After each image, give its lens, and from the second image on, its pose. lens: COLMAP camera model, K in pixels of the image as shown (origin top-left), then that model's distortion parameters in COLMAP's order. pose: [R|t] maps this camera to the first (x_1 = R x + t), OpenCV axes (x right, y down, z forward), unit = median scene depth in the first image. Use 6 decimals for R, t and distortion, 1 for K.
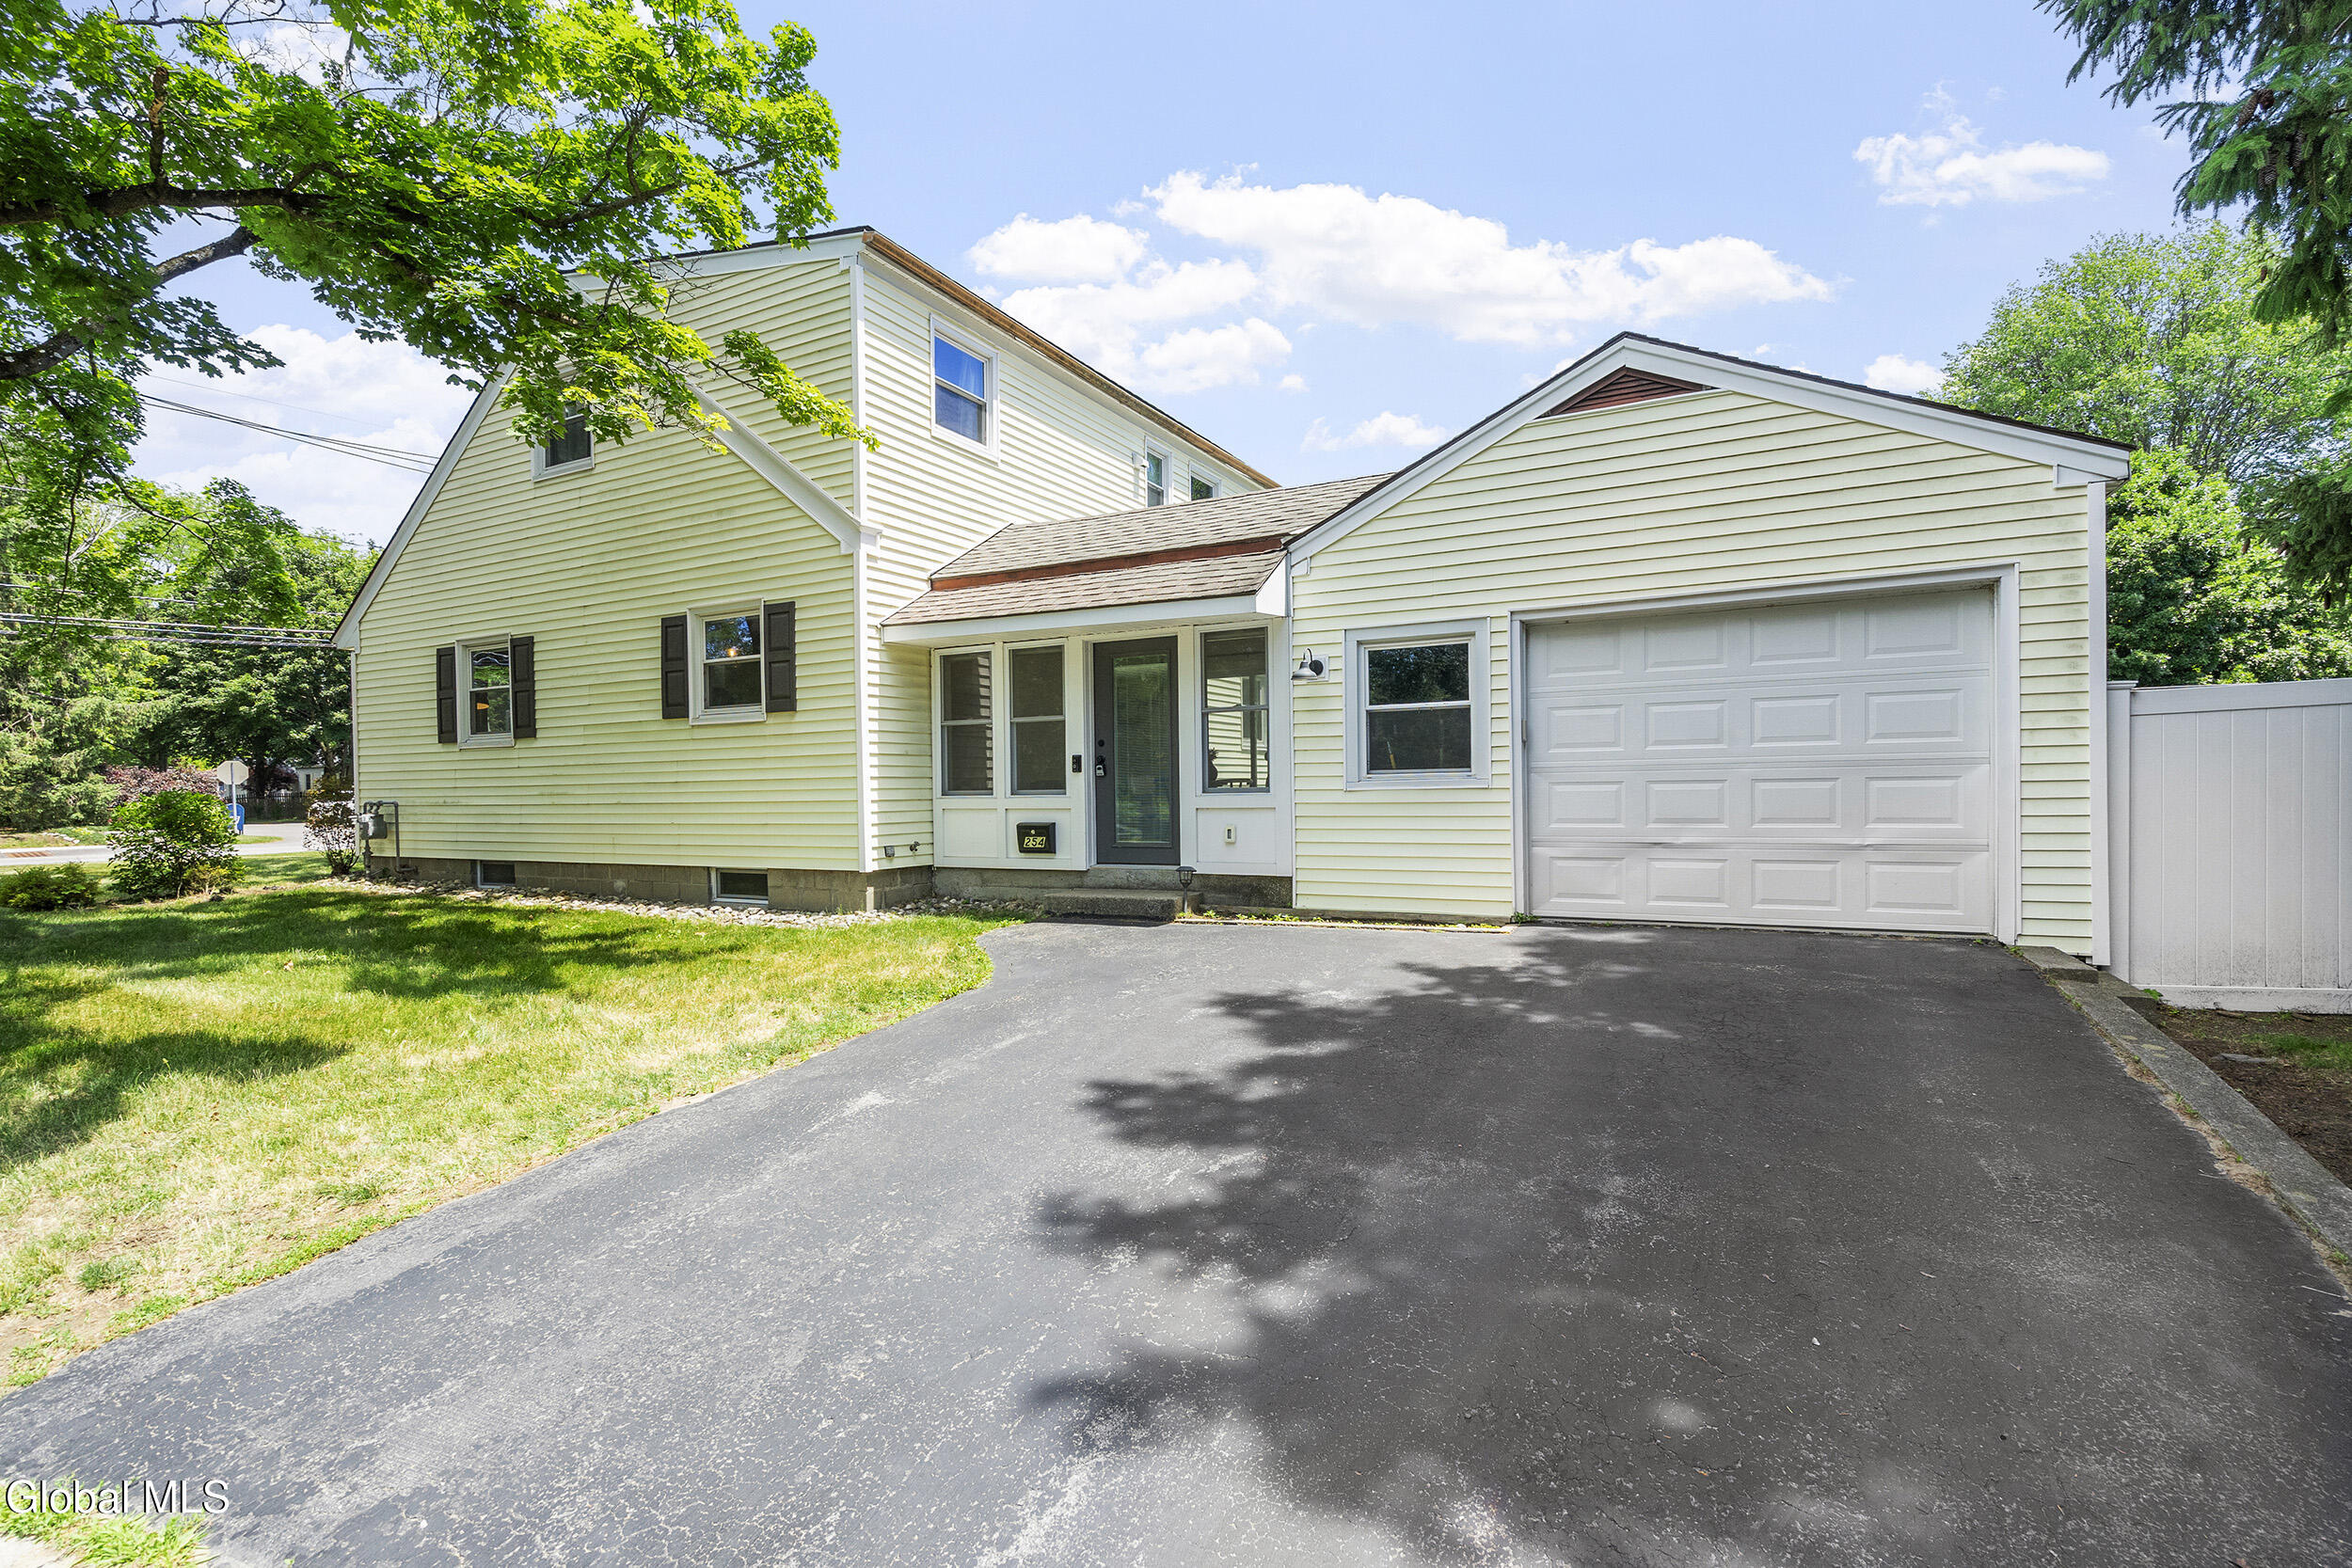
lens RADIAL K [[1080.3, 0, 1178.1], [0, 1080.3, 786.9], [0, 0, 1]] dist [0.001846, 0.000906]
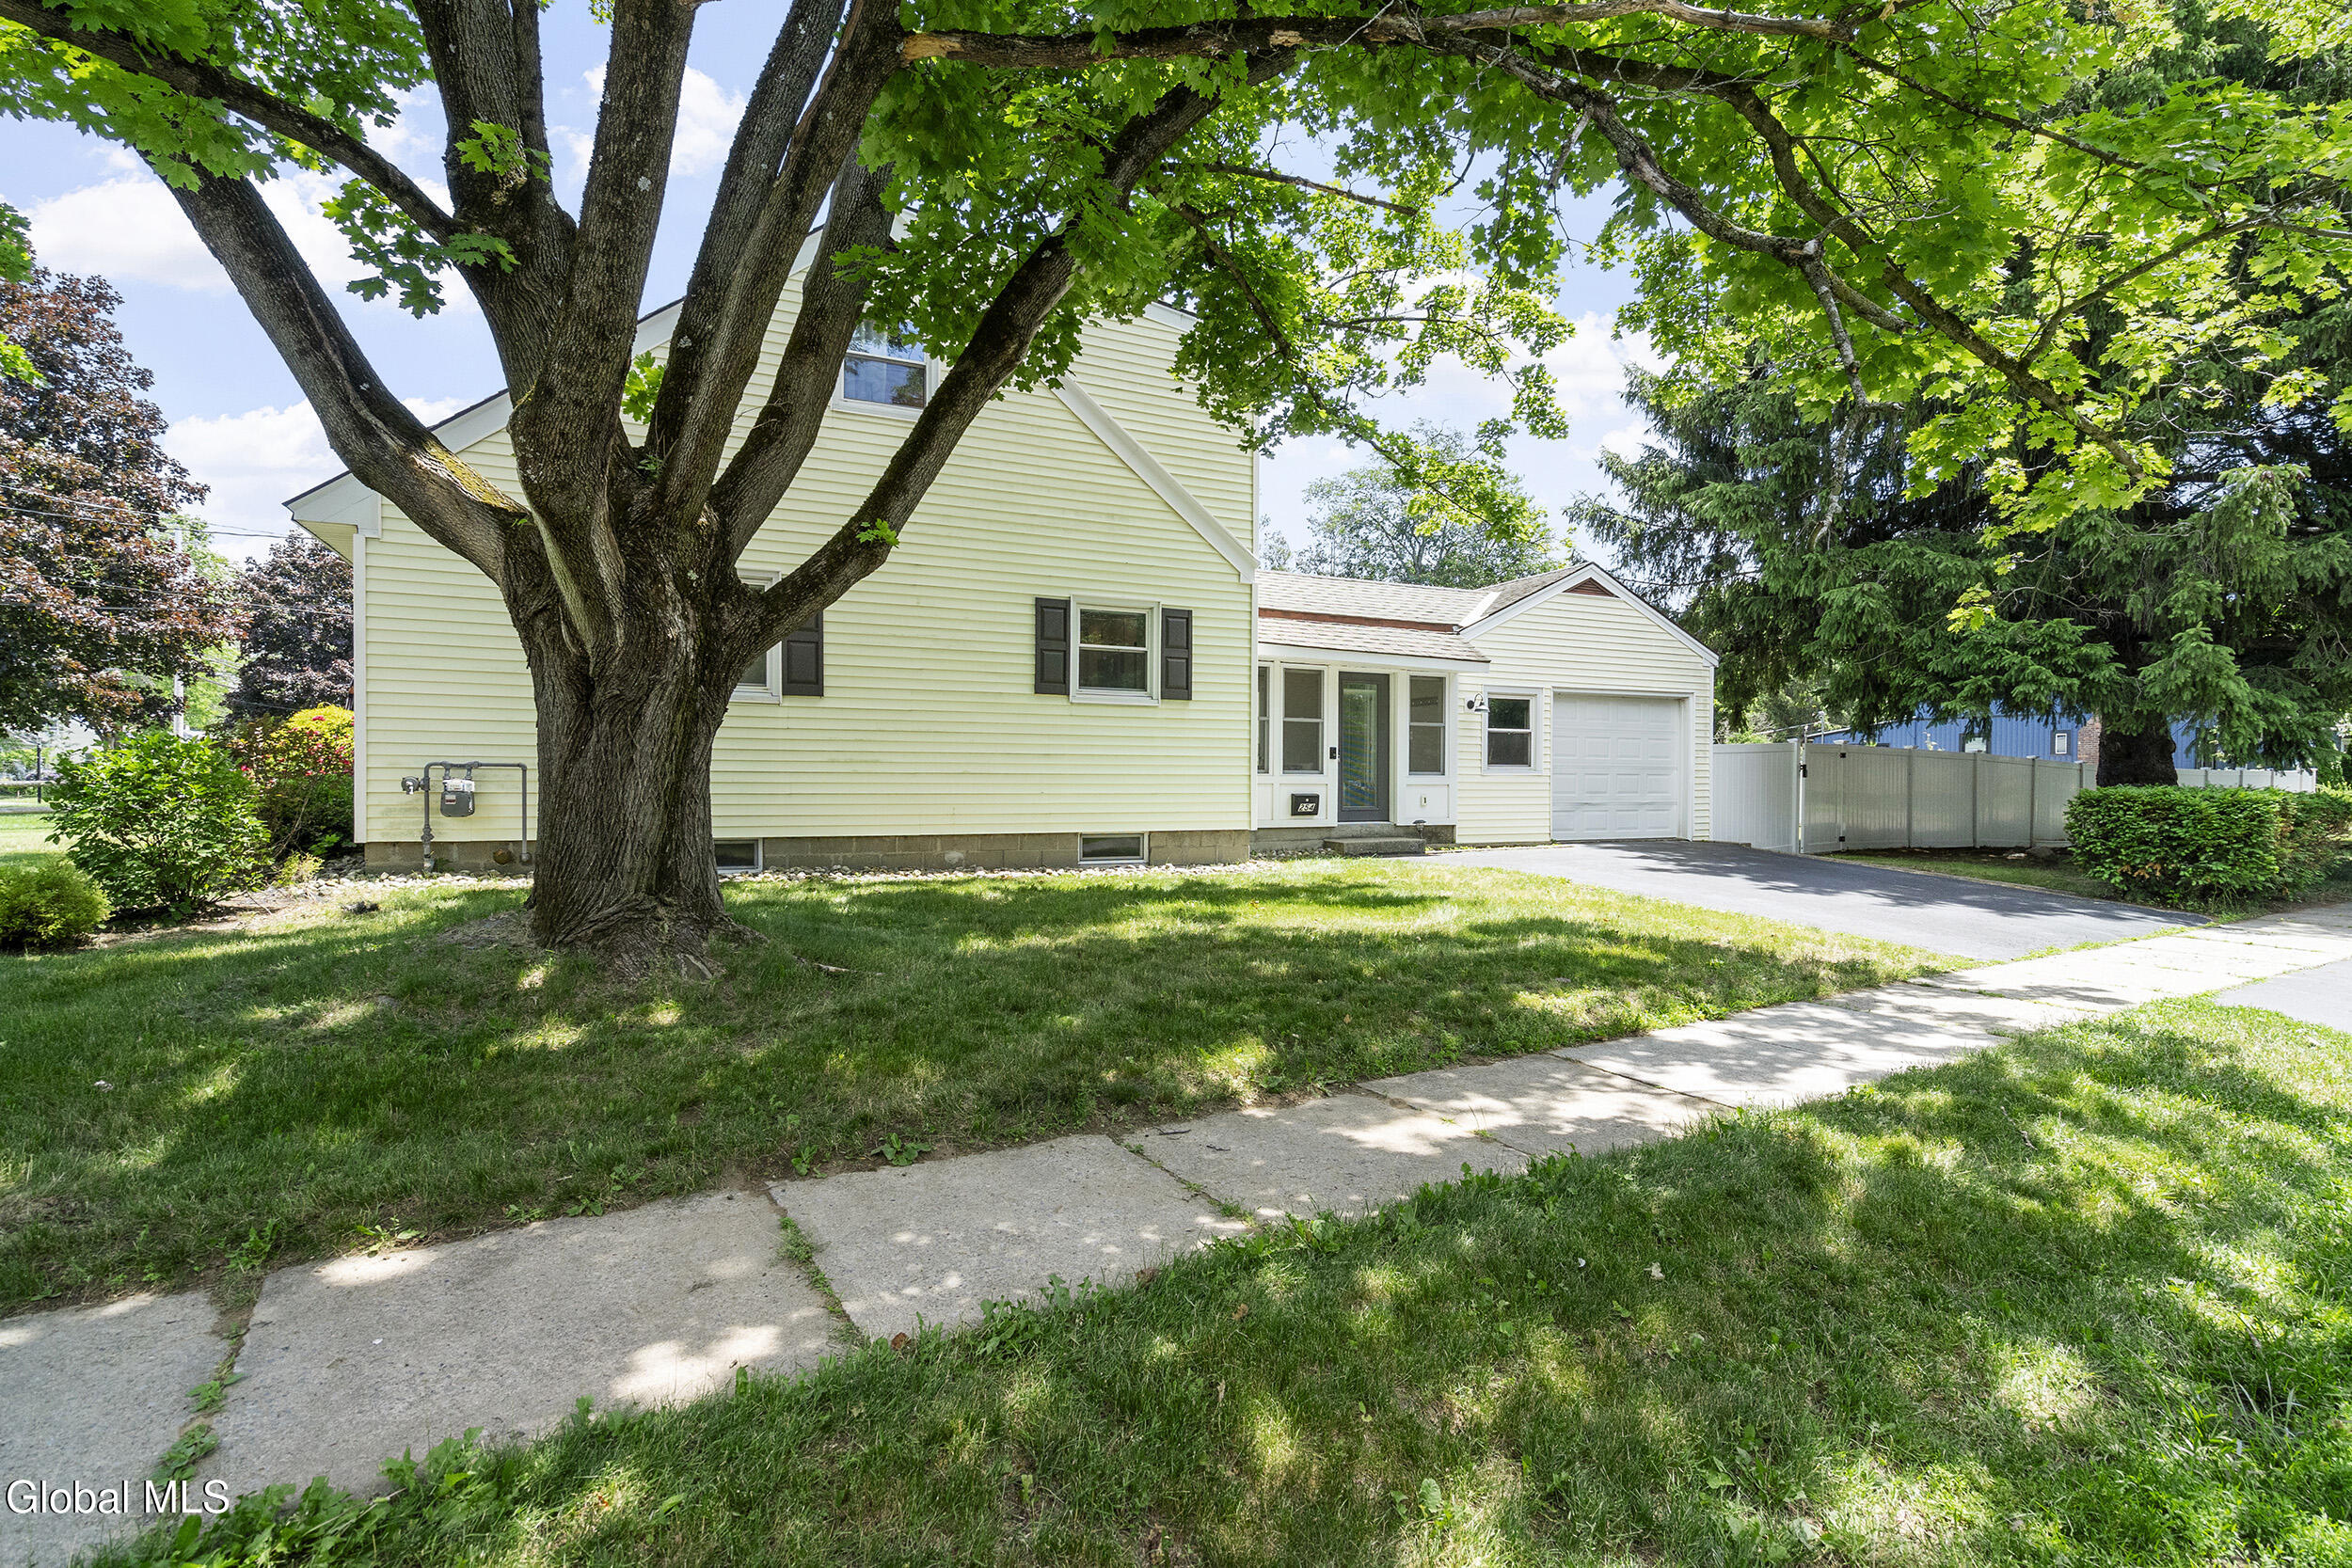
lens RADIAL K [[1080.3, 0, 1174.9], [0, 1080.3, 791.9], [0, 0, 1]] dist [0.001846, 0.000906]
pose [[0.605359, 0.011775, 0.795865, -1.365086], [-0.013497, 0.999899, -0.004528, 0.039892], [-0.795838, -0.008001, 0.605457, 0.281975]]
